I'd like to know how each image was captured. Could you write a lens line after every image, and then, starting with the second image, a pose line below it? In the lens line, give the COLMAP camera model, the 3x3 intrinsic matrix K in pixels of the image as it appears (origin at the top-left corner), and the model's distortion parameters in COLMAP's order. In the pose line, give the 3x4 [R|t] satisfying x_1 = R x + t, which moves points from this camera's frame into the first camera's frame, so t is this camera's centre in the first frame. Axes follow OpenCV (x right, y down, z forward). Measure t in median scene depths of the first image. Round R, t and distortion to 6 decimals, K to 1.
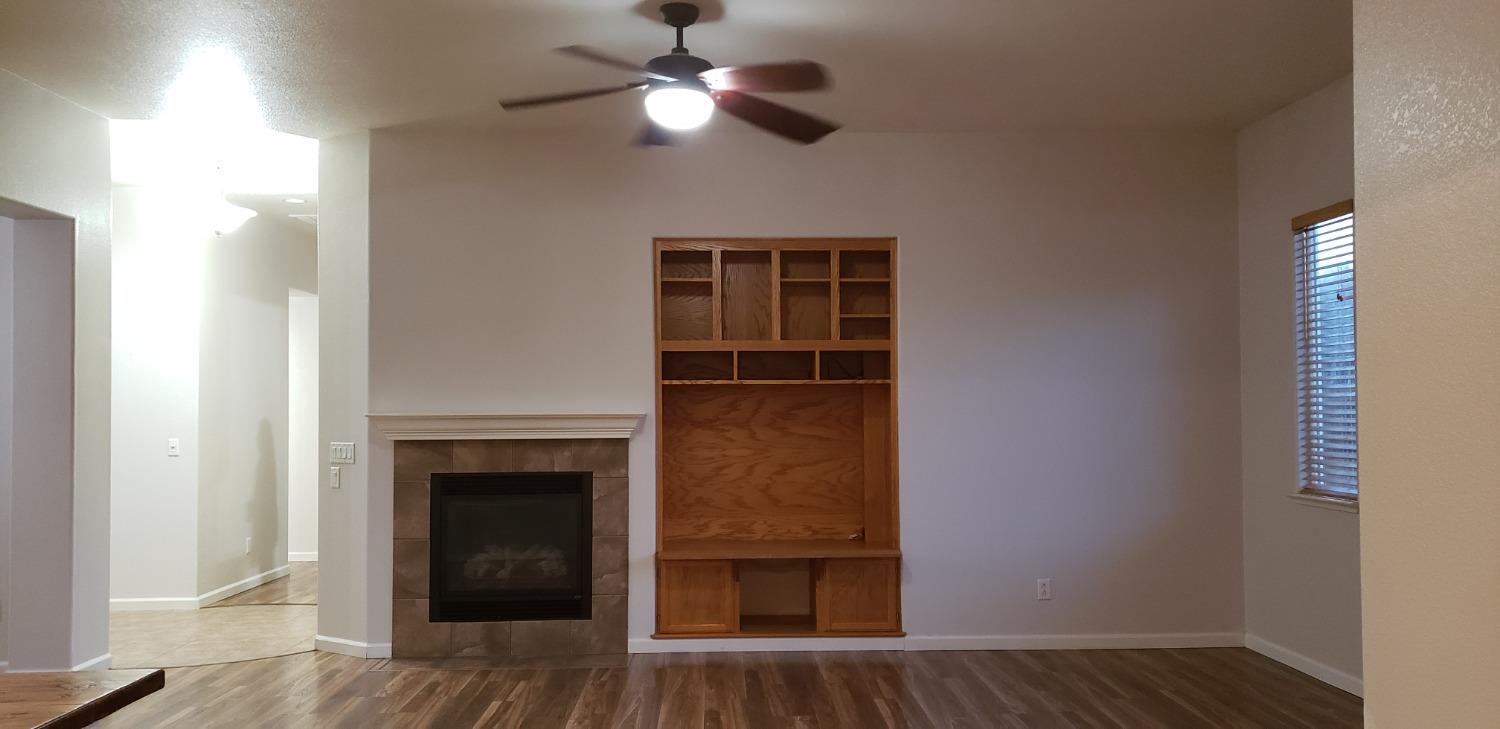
lens RADIAL K [[1160.0, 0, 755.8], [0, 1160.0, 396.5], [0, 0, 1]] dist [0.013303, 0.002169]
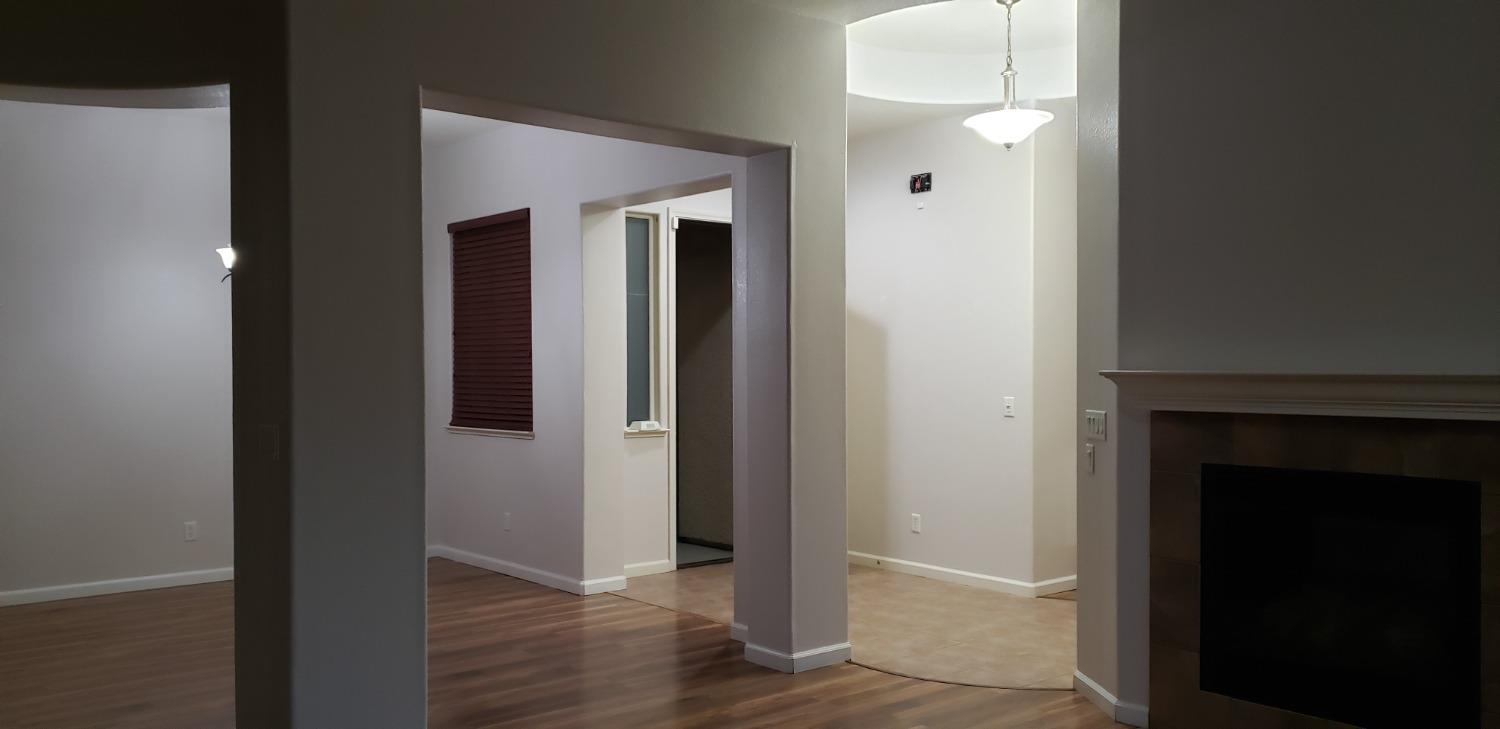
lens RADIAL K [[1155.9, 0, 750.0], [0, 1155.9, 364.5], [0, 0, 1]] dist [0.009883, -0.000437]
pose [[0.598629, 0.006100, -0.801003, 0.090417], [0.004919, 0.999924, 0.011291, 0.001953], [0.801011, -0.010700, 0.598554, 0.405133]]
